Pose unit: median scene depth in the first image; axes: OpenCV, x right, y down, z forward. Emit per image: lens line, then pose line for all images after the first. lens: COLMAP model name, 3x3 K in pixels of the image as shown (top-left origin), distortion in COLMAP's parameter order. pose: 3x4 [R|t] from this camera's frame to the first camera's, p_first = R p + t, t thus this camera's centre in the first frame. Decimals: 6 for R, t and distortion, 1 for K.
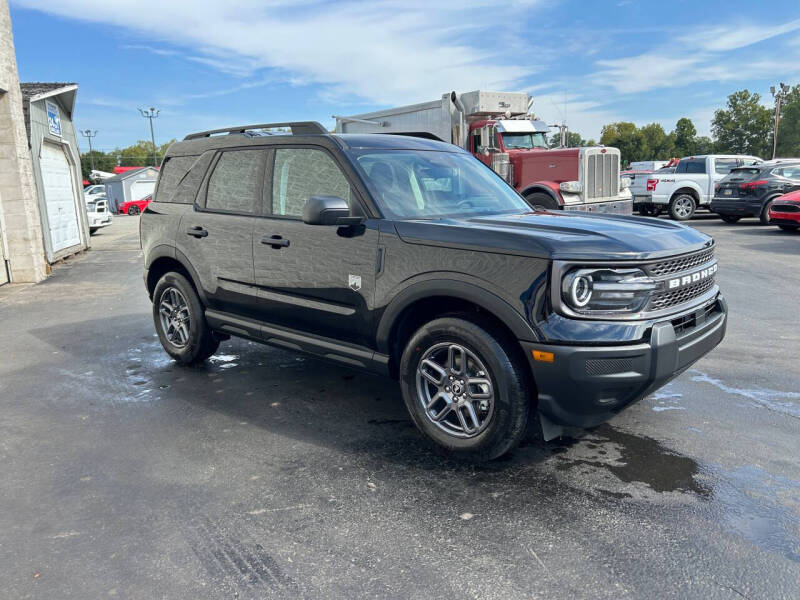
lens RADIAL K [[604.3, 0, 400.9], [0, 604.3, 303.2], [0, 0, 1]] dist [0.044817, -0.048915]
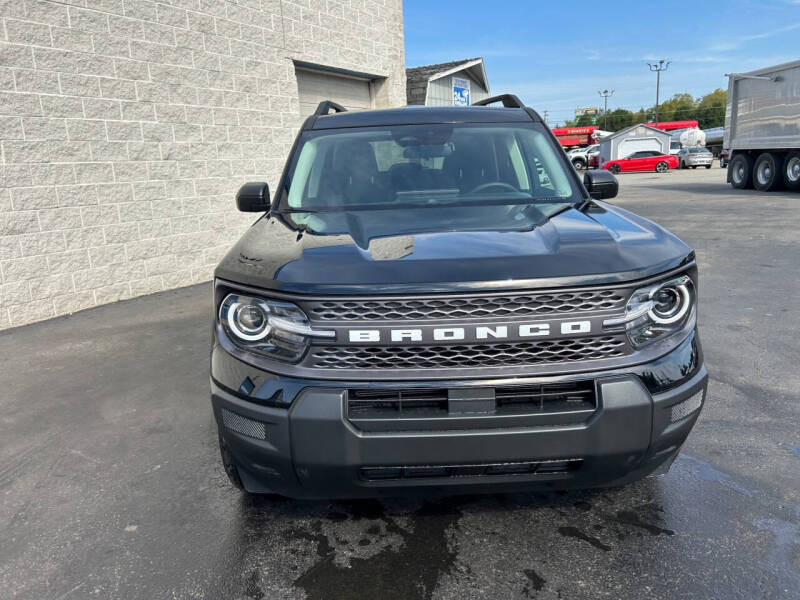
lens RADIAL K [[604.3, 0, 394.1], [0, 604.3, 301.6], [0, 0, 1]] dist [0.044817, -0.048915]
pose [[0.680345, 0.159393, -0.715349, 0.656162], [-0.111109, 0.987214, 0.114298, -0.103704], [0.724420, 0.001720, 0.689356, 0.403141]]
